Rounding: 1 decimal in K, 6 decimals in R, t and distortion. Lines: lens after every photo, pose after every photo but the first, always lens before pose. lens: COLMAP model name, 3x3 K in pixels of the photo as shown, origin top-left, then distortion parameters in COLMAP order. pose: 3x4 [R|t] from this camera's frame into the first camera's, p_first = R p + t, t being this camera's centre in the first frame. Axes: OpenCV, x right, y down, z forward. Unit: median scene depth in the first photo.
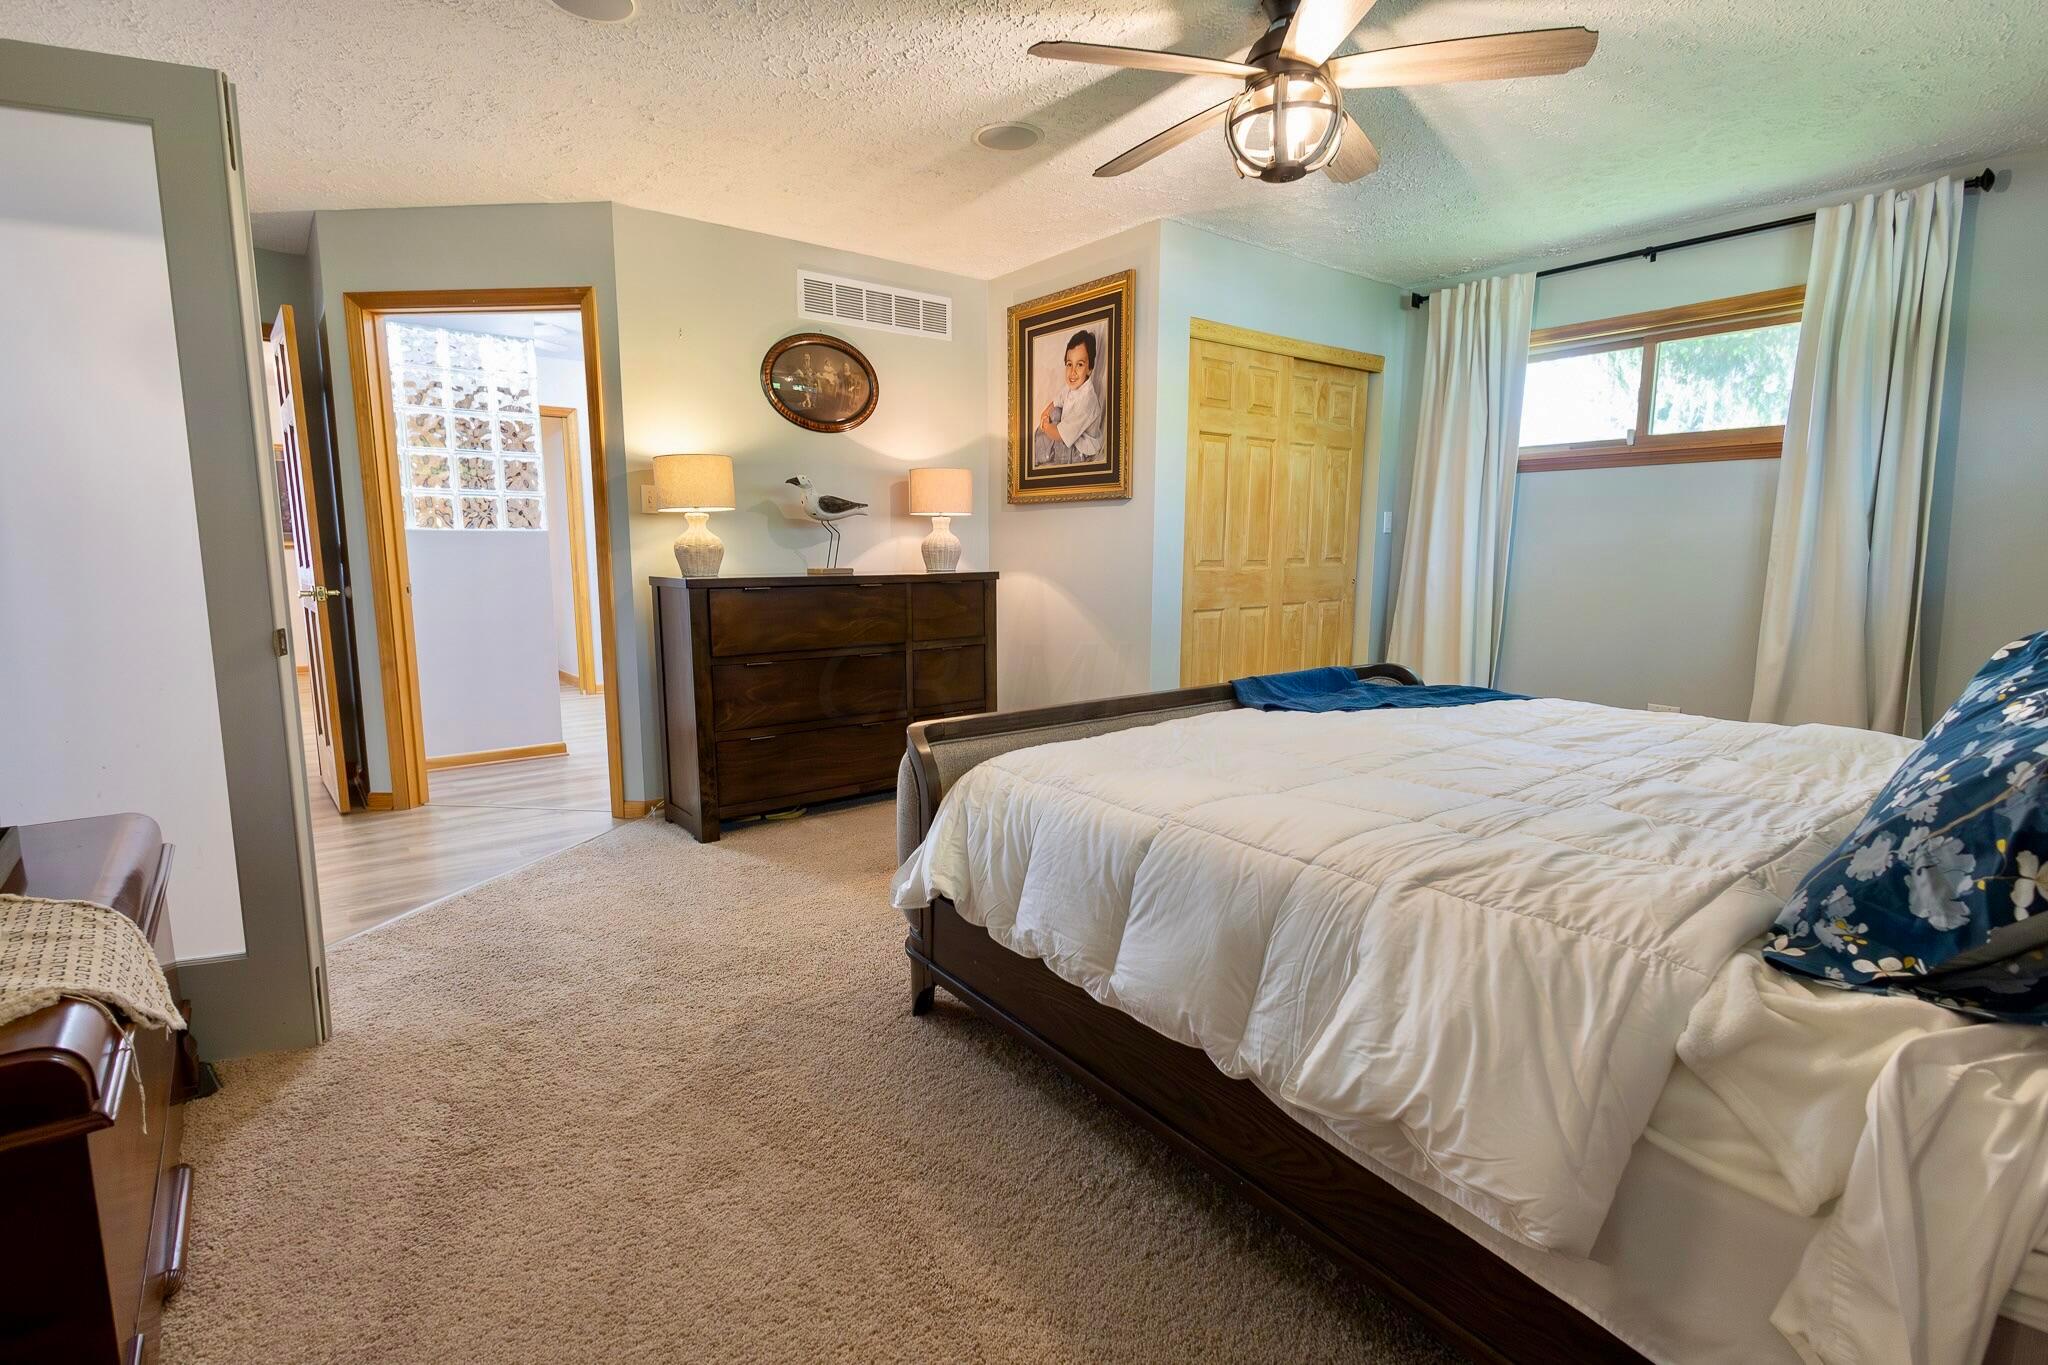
lens RADIAL K [[950.2, 0, 1017.3], [0, 950.2, 680.5], [0, 0, 1]] dist [0.021637, -0.008199]
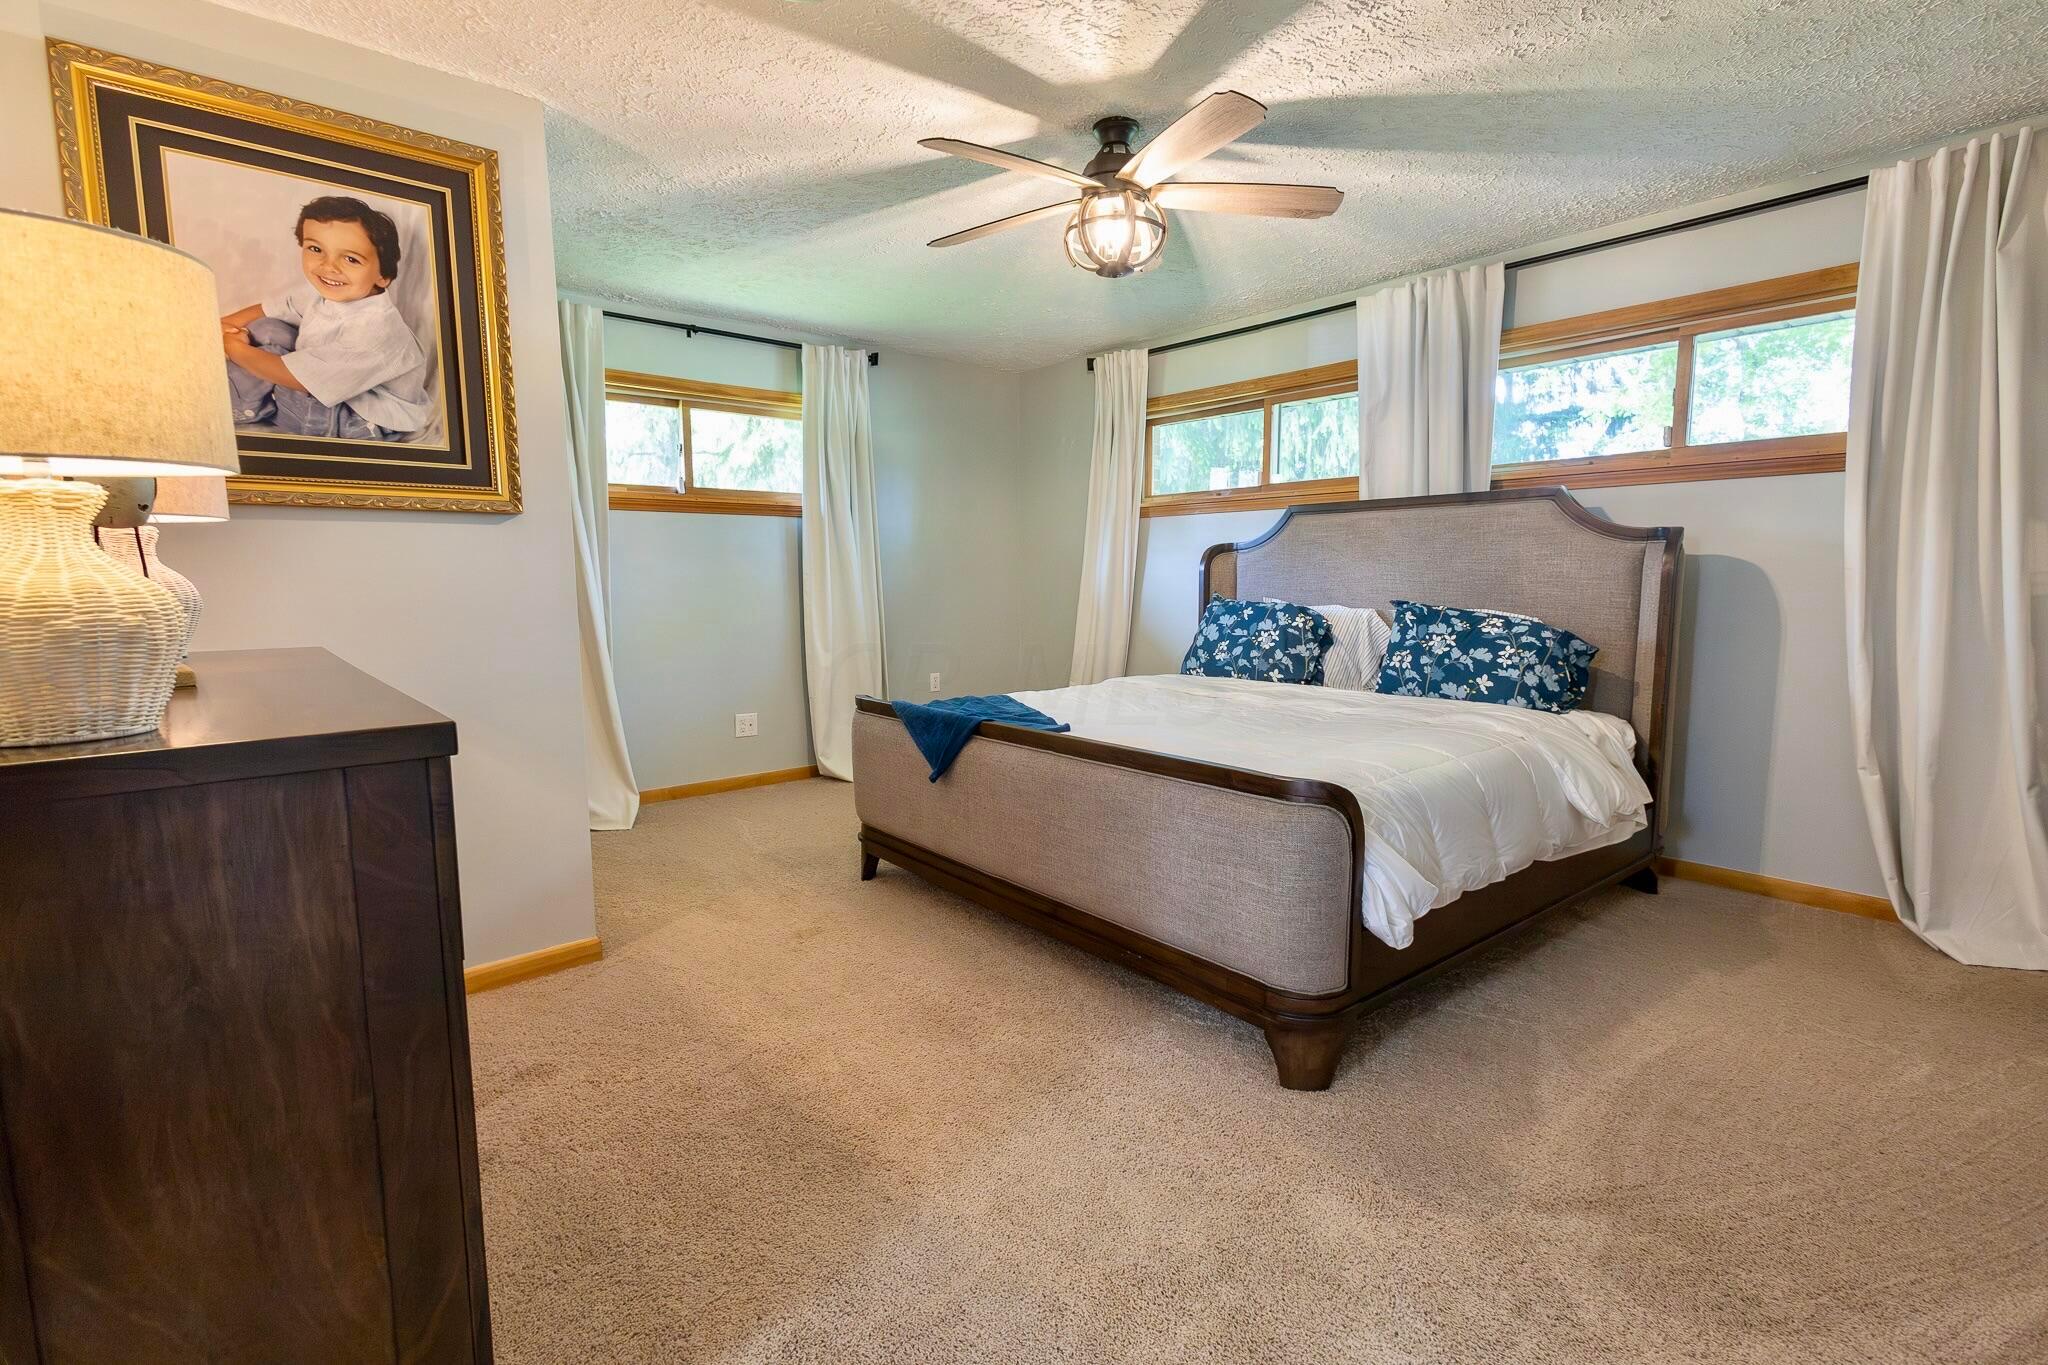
lens RADIAL K [[950.2, 0, 1017.3], [0, 950.2, 680.5], [0, 0, 1]] dist [0.021637, -0.008199]
pose [[-0.046056, -0.113793, 0.992436, -0.531352], [0.149846, 0.981462, 0.119489, -0.105203], [-0.987636, 0.154216, -0.028151, 0.685535]]
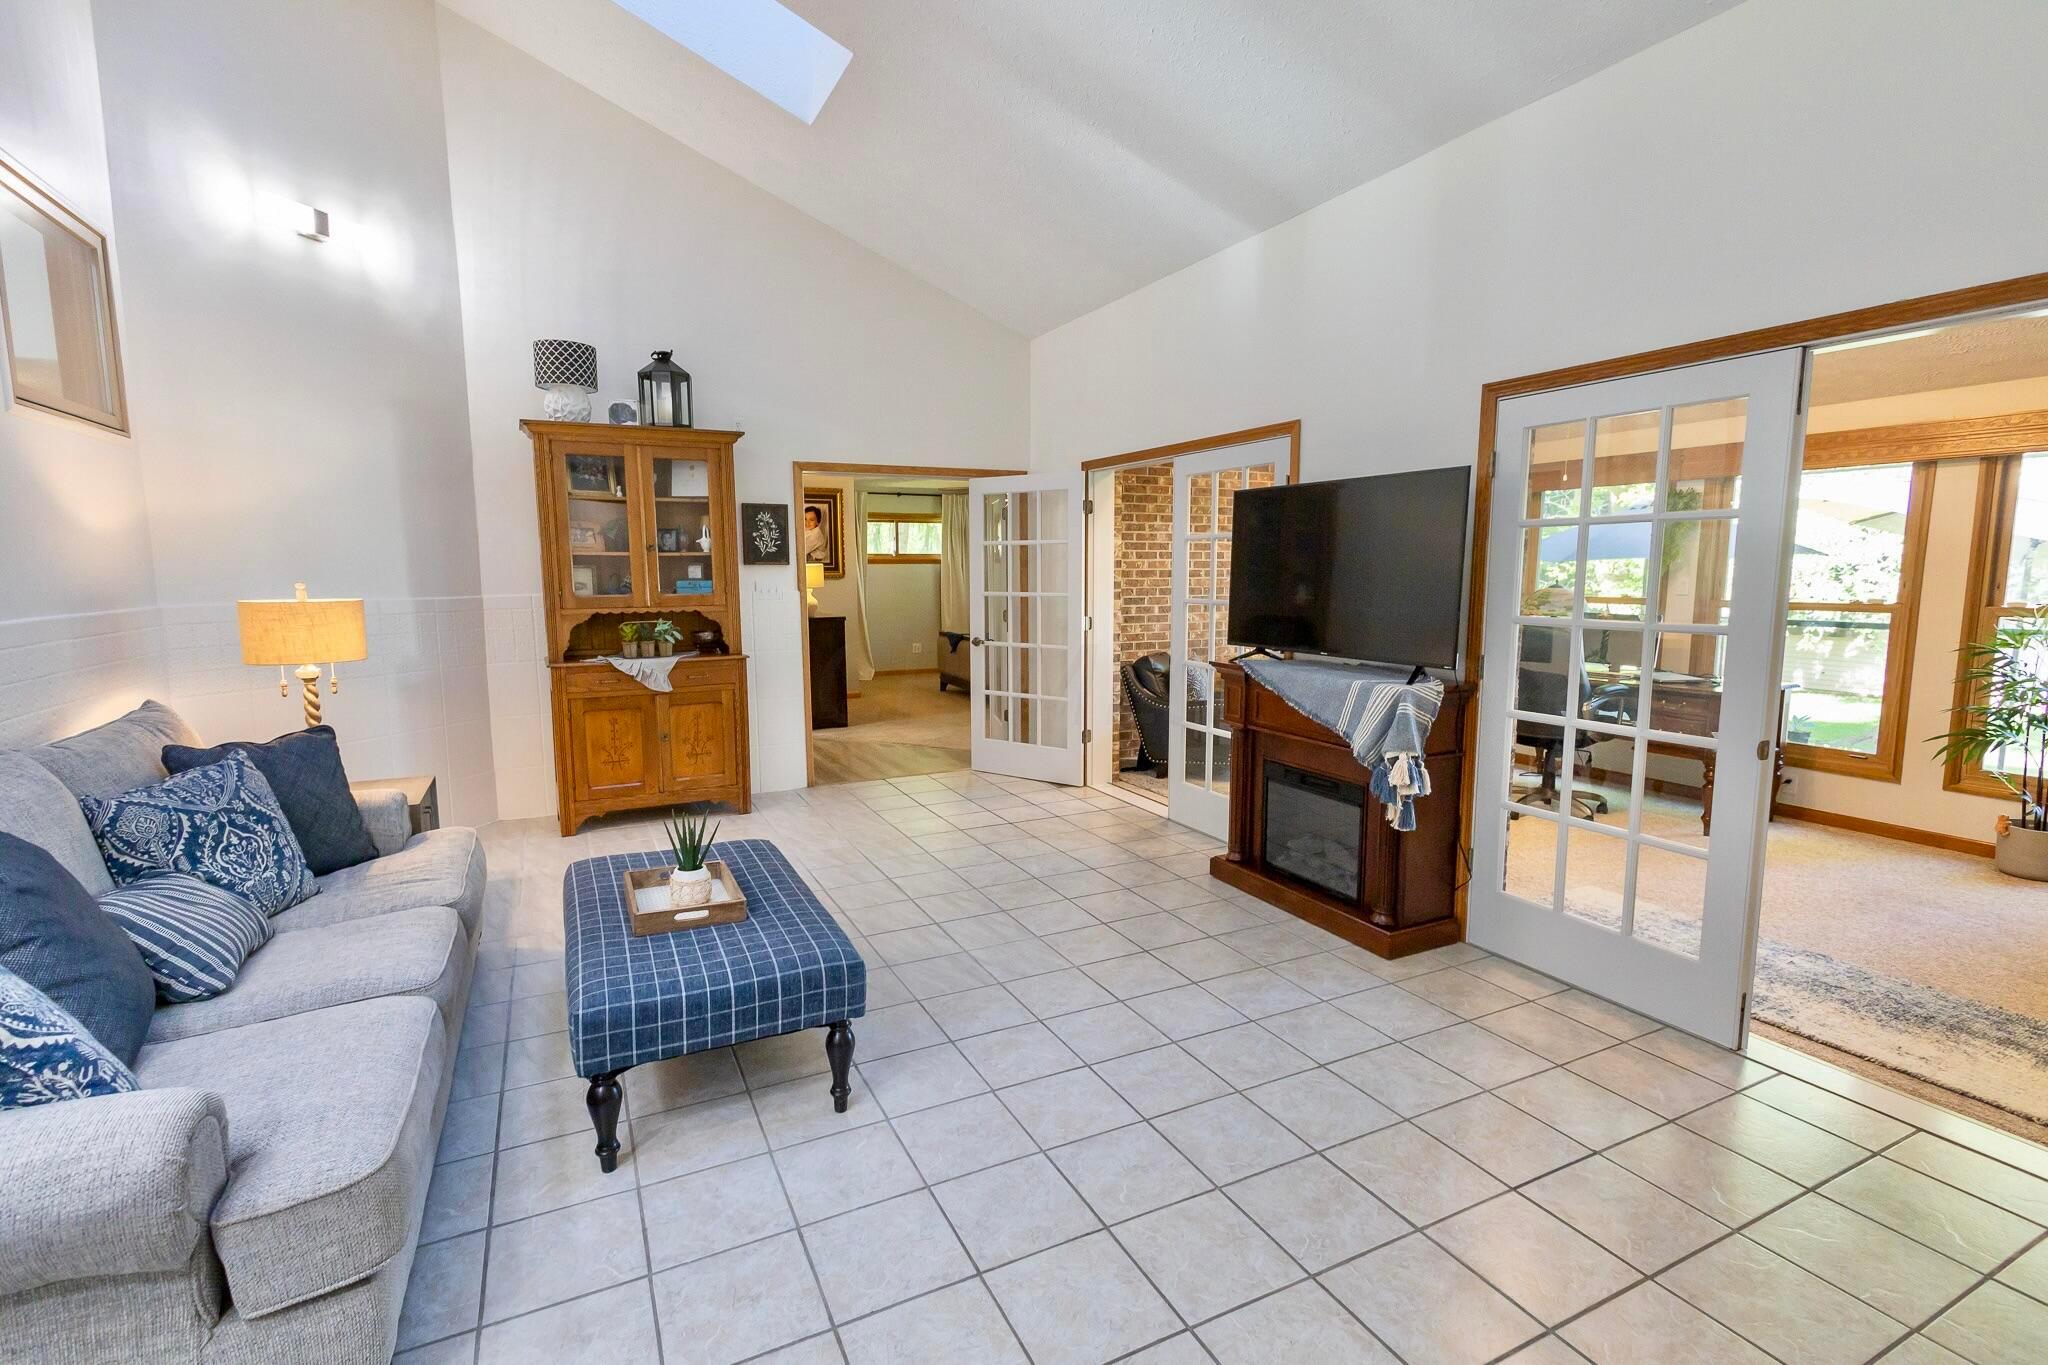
lens RADIAL K [[950.2, 0, 1017.3], [0, 950.2, 680.5], [0, 0, 1]] dist [0.021637, -0.008199]
pose [[0.207380, -0.121809, 0.970647, -2.172676], [0.143433, 0.985281, 0.093001, -0.089926], [-0.967688, 0.119936, 0.221799, 0.042677]]
